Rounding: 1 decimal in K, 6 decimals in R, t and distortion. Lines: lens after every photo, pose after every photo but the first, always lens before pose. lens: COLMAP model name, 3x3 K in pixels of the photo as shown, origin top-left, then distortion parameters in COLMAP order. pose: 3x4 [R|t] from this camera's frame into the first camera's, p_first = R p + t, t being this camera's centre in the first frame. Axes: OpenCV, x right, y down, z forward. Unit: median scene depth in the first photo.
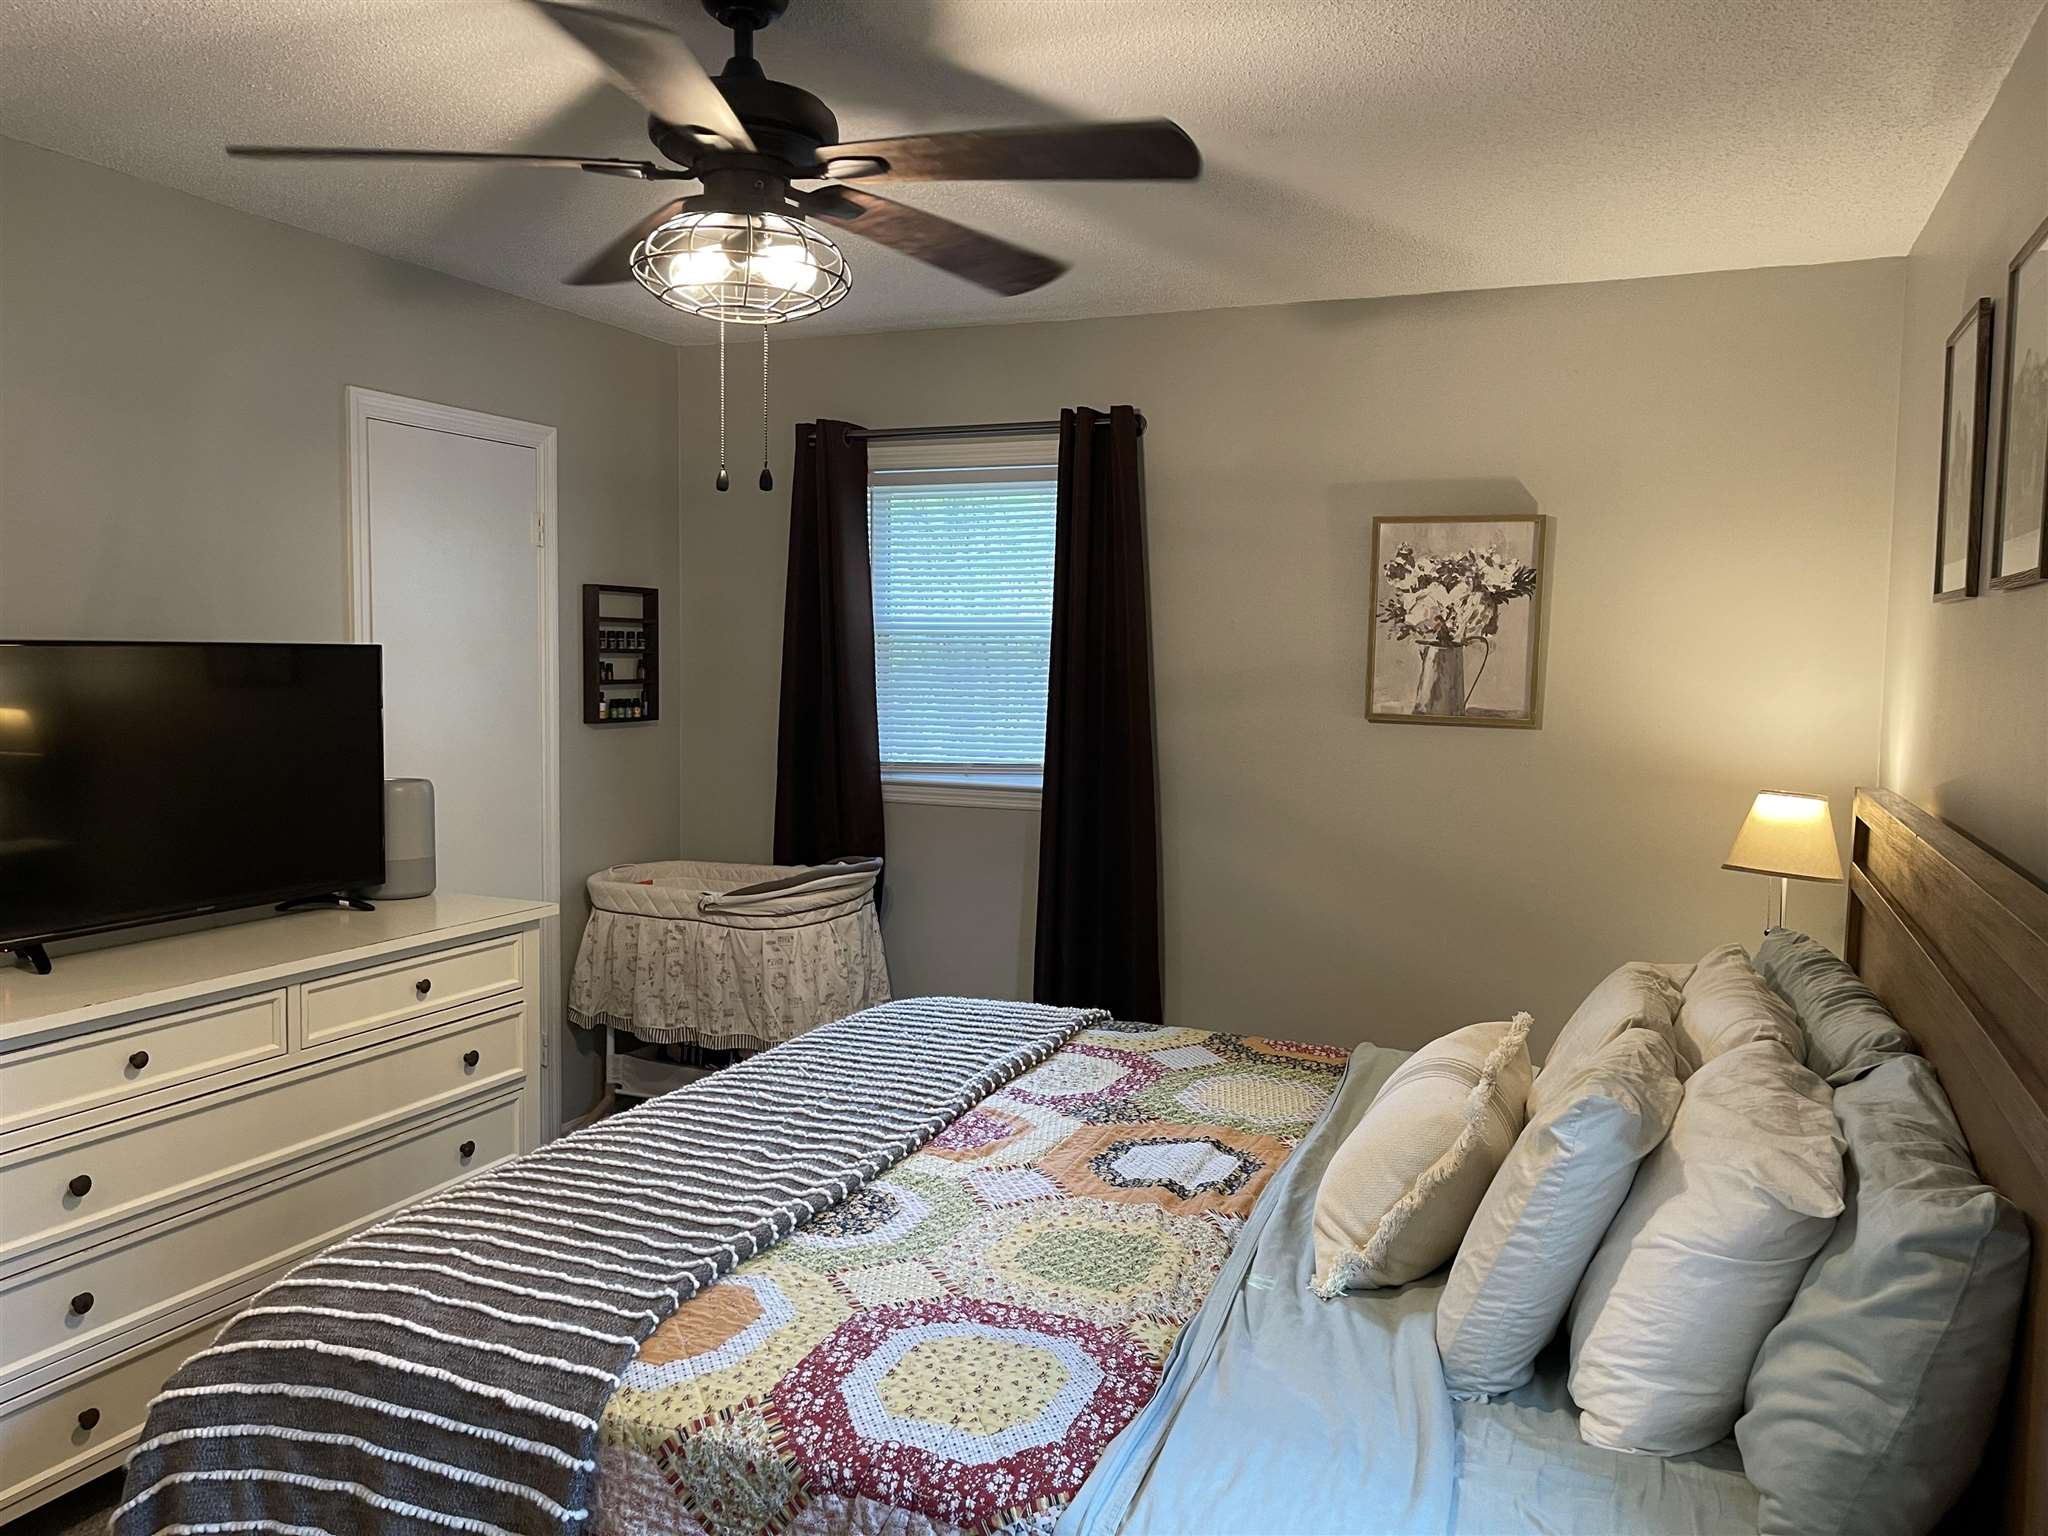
lens RADIAL K [[1561.1, 0, 1031.1], [0, 1561.1, 771.0], [0, 0, 1]] dist [0.039551, -0.013406]
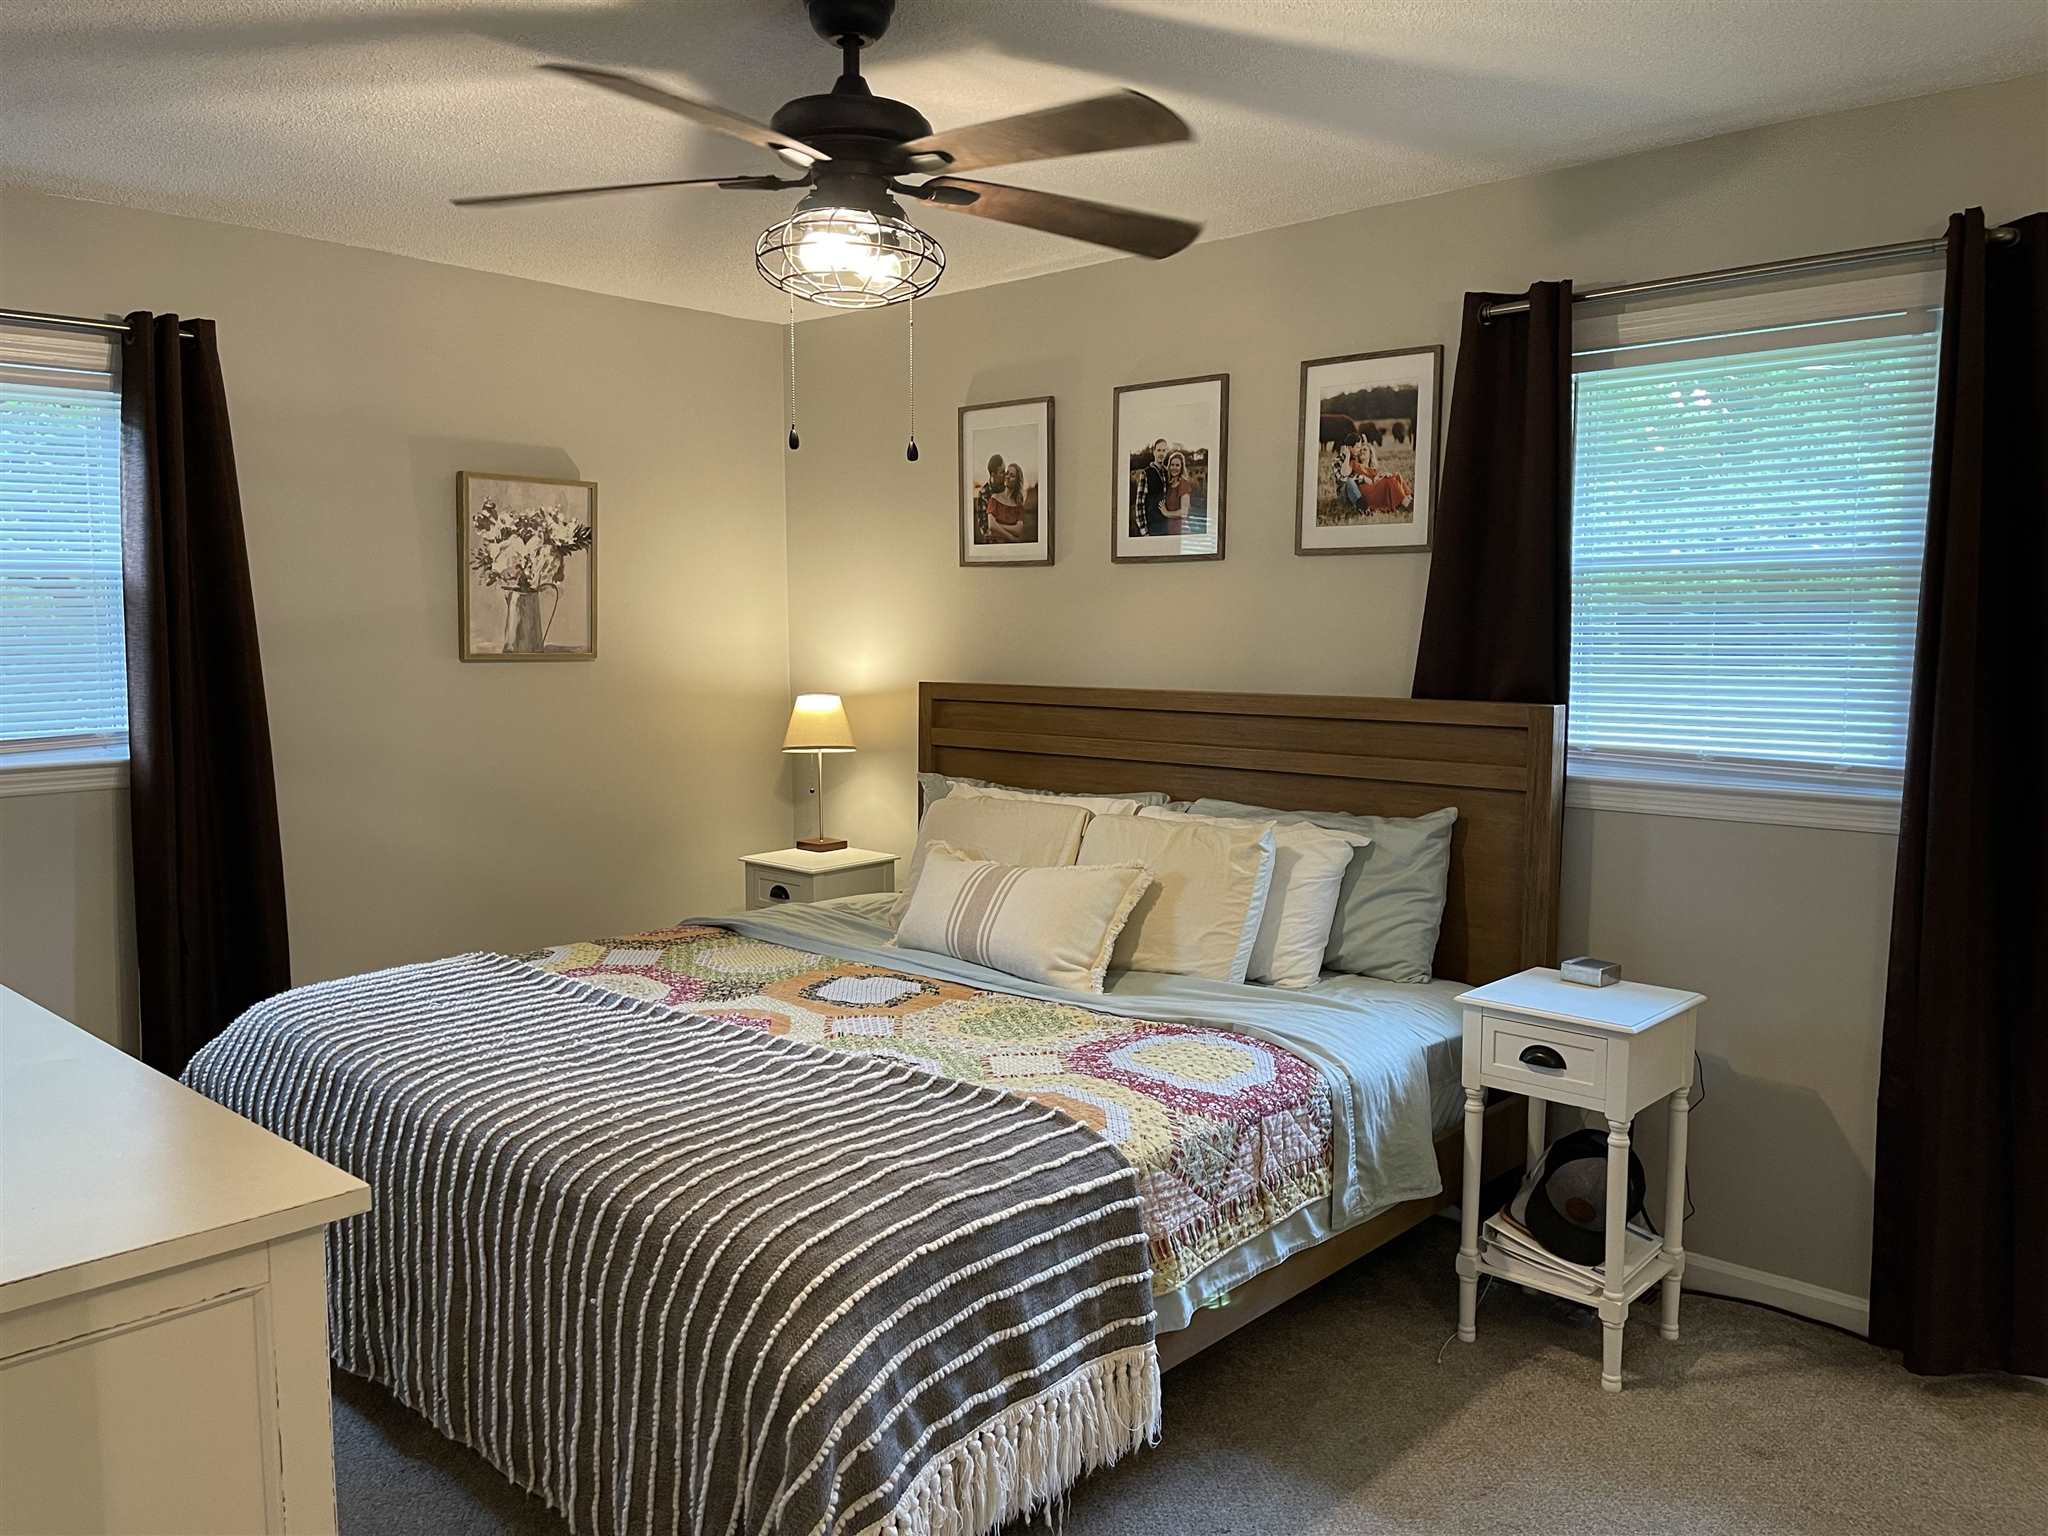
lens RADIAL K [[1561.1, 0, 1034.0], [0, 1561.1, 762.4], [0, 0, 1]] dist [0.039551, -0.013406]
pose [[0.321049, -0.102953, 0.941450, -0.708800], [0.079035, 0.993519, 0.081695, -0.020926], [-0.943759, 0.048180, 0.327106, 0.292163]]
